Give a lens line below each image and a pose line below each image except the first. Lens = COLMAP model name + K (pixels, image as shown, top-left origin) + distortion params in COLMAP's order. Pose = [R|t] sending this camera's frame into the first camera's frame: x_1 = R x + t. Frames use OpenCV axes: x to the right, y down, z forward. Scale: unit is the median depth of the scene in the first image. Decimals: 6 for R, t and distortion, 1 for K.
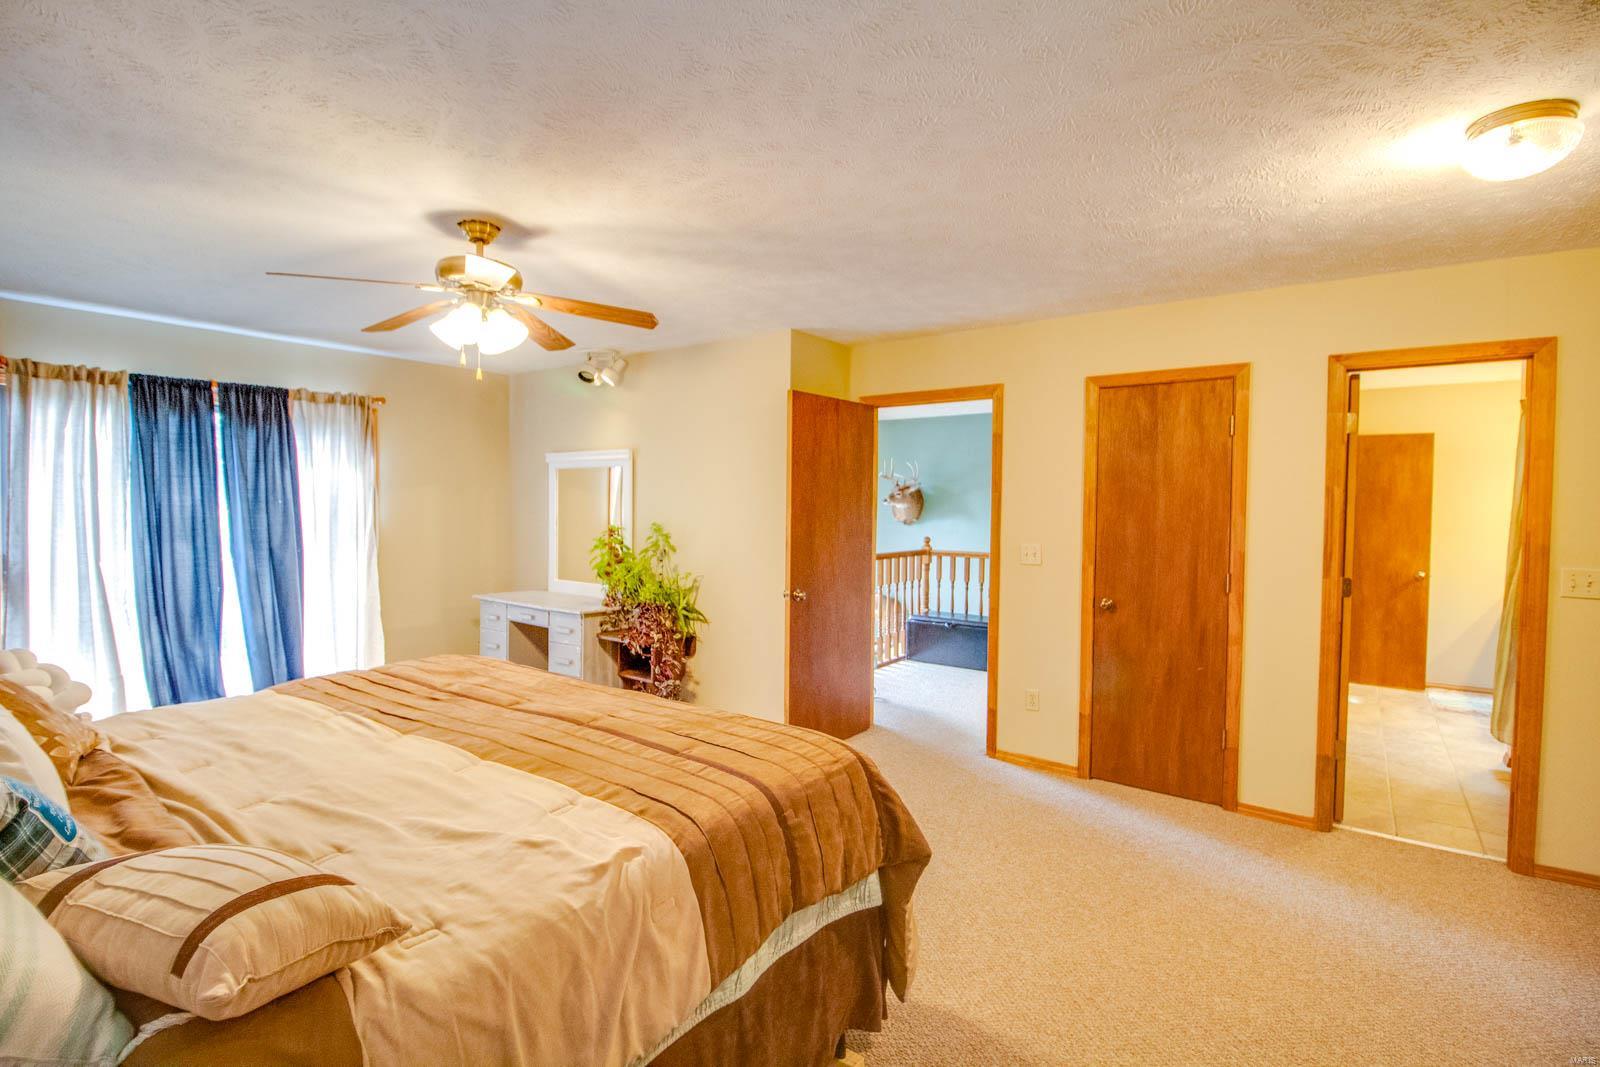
lens RADIAL K [[748.5, 0, 799.5], [0, 748.5, 531.9], [0, 0, 1]] dist [-0.022762, -0.003545]
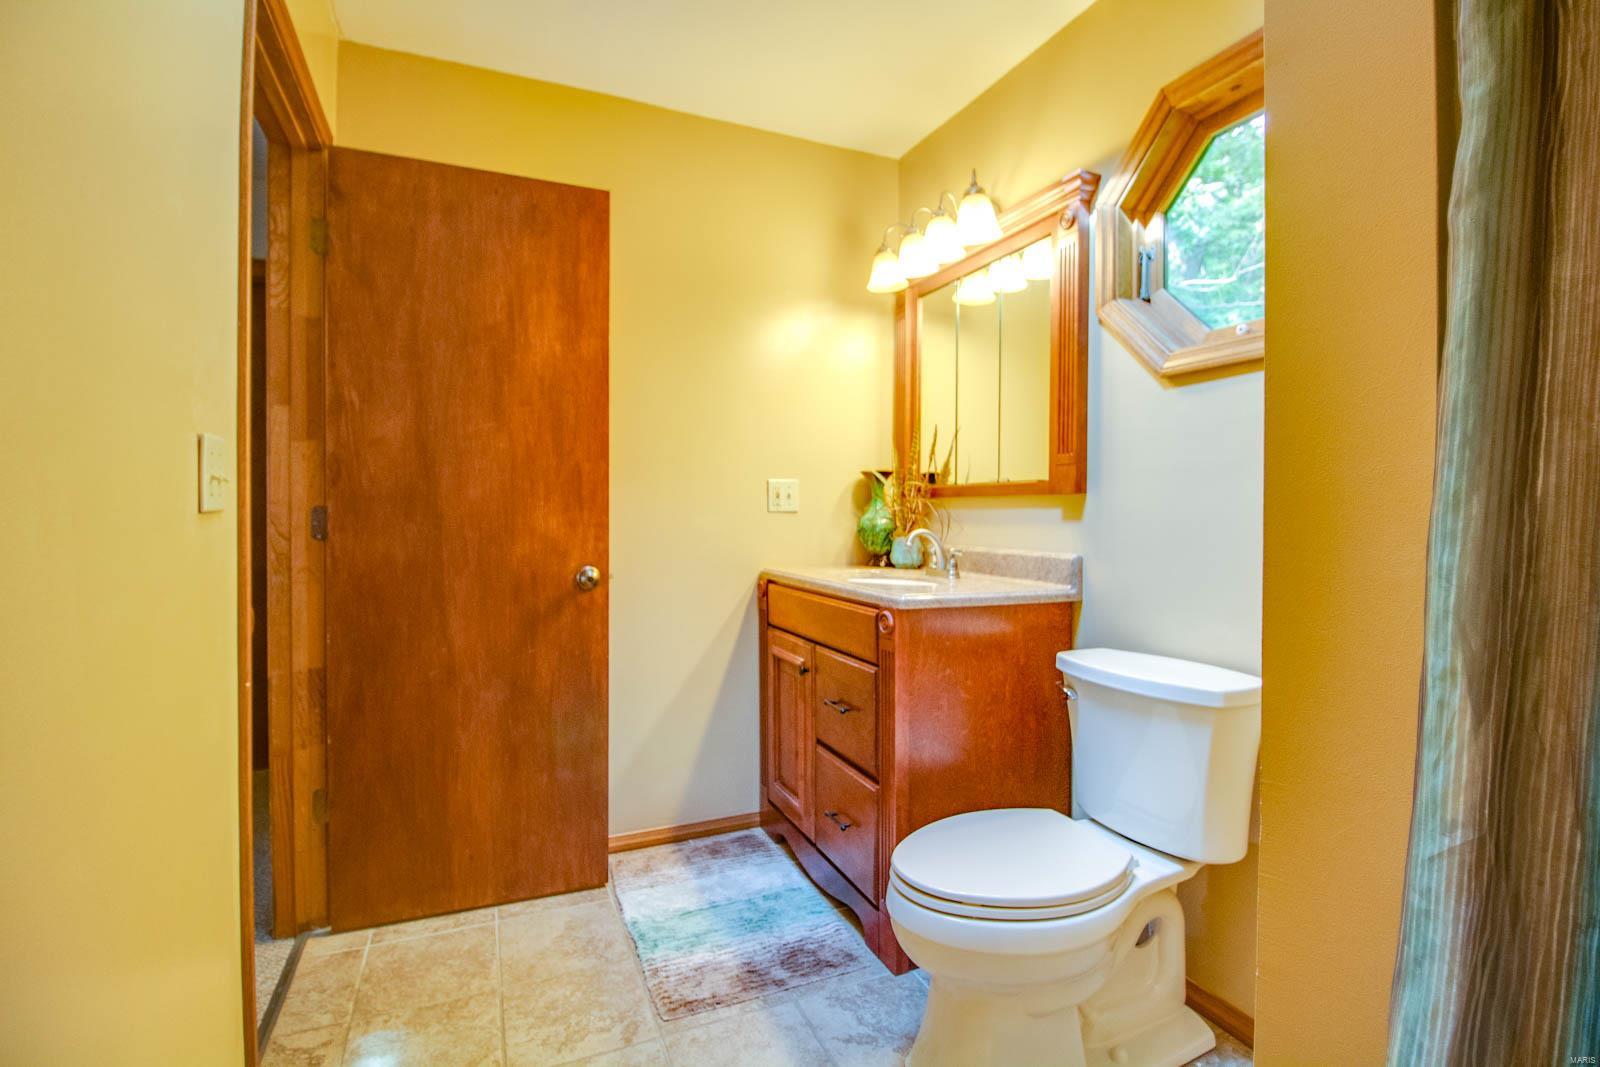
lens RADIAL K [[748.5, 0, 799.5], [0, 748.5, 524.4], [0, 0, 1]] dist [-0.022762, -0.003545]
pose [[0.563070, -0.005352, 0.826392, 0.587510], [0.031915, 0.999374, -0.015274, 0.041637], [-0.825793, 0.034975, 0.562888, 0.692484]]
